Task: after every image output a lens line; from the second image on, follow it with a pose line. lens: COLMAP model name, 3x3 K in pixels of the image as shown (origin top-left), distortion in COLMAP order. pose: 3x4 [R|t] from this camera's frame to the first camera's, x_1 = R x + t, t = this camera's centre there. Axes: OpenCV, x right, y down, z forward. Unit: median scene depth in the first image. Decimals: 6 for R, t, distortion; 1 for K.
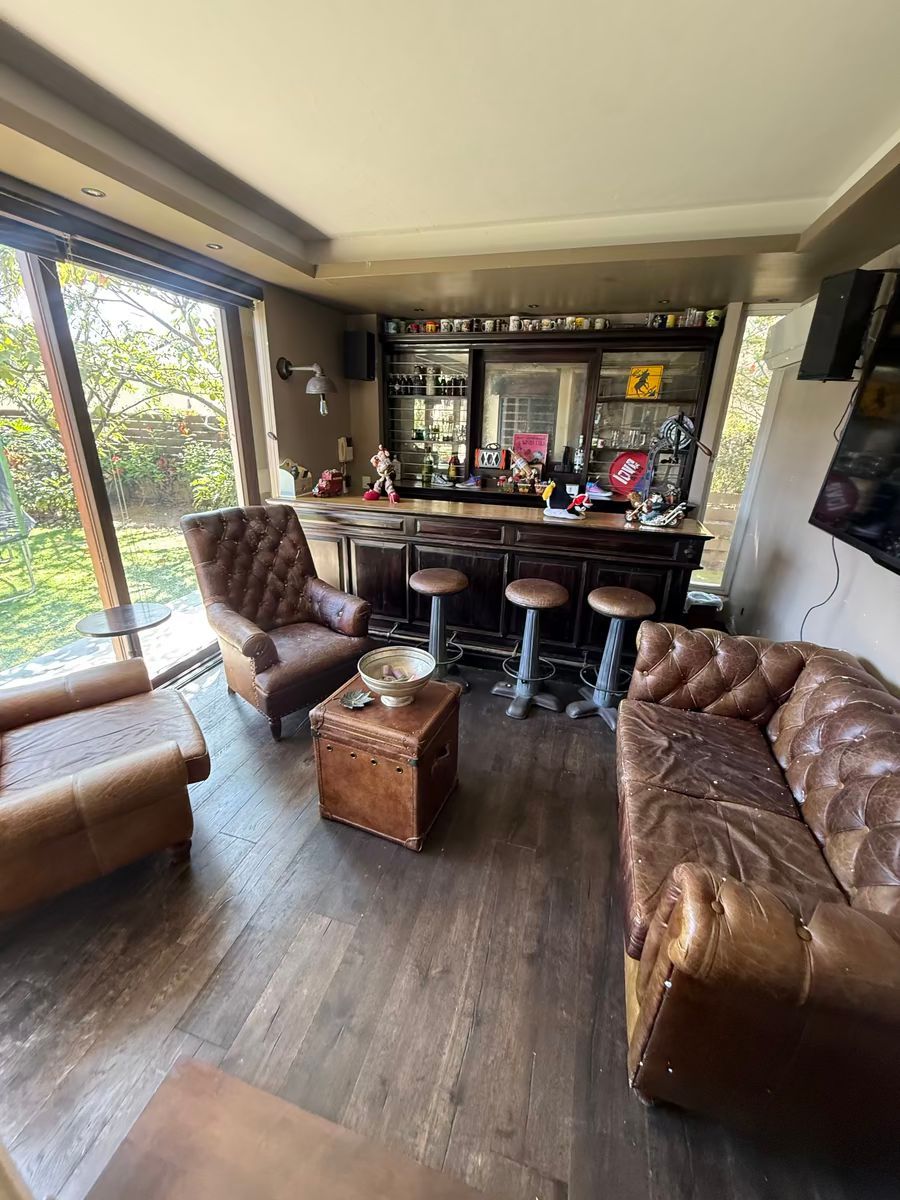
lens RADIAL K [[477.0, 0, 450.9], [0, 477.0, 598.9], [0, 0, 1]] dist [-0.007152, -0.000017]
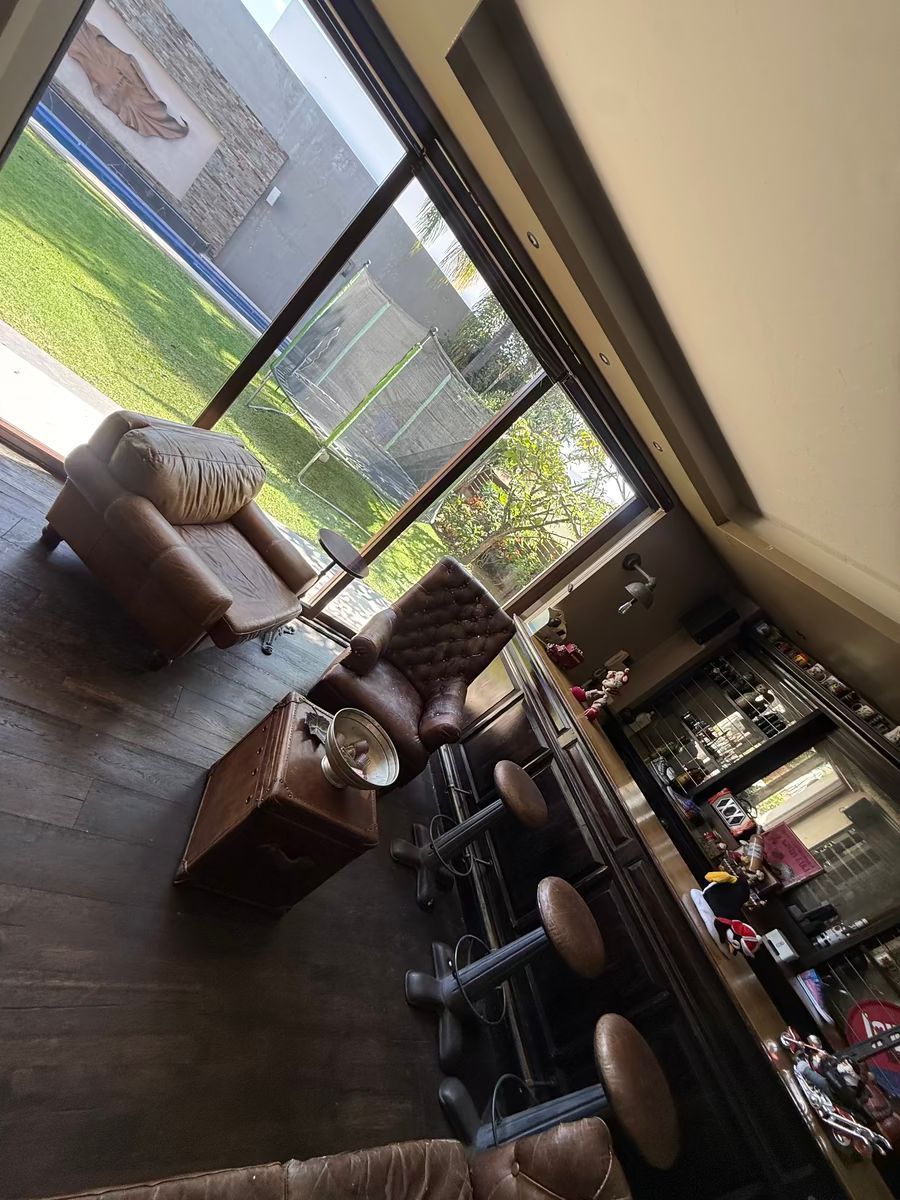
lens RADIAL K [[477.0, 0, 449.4], [0, 477.0, 599.0], [0, 0, 1]] dist [-0.007152, -0.000017]
pose [[0.416759, 0.661976, -0.622977, 0.186497], [-0.865125, 0.499228, -0.048271, -0.051423], [0.279053, 0.559071, 0.780749, 0.126564]]
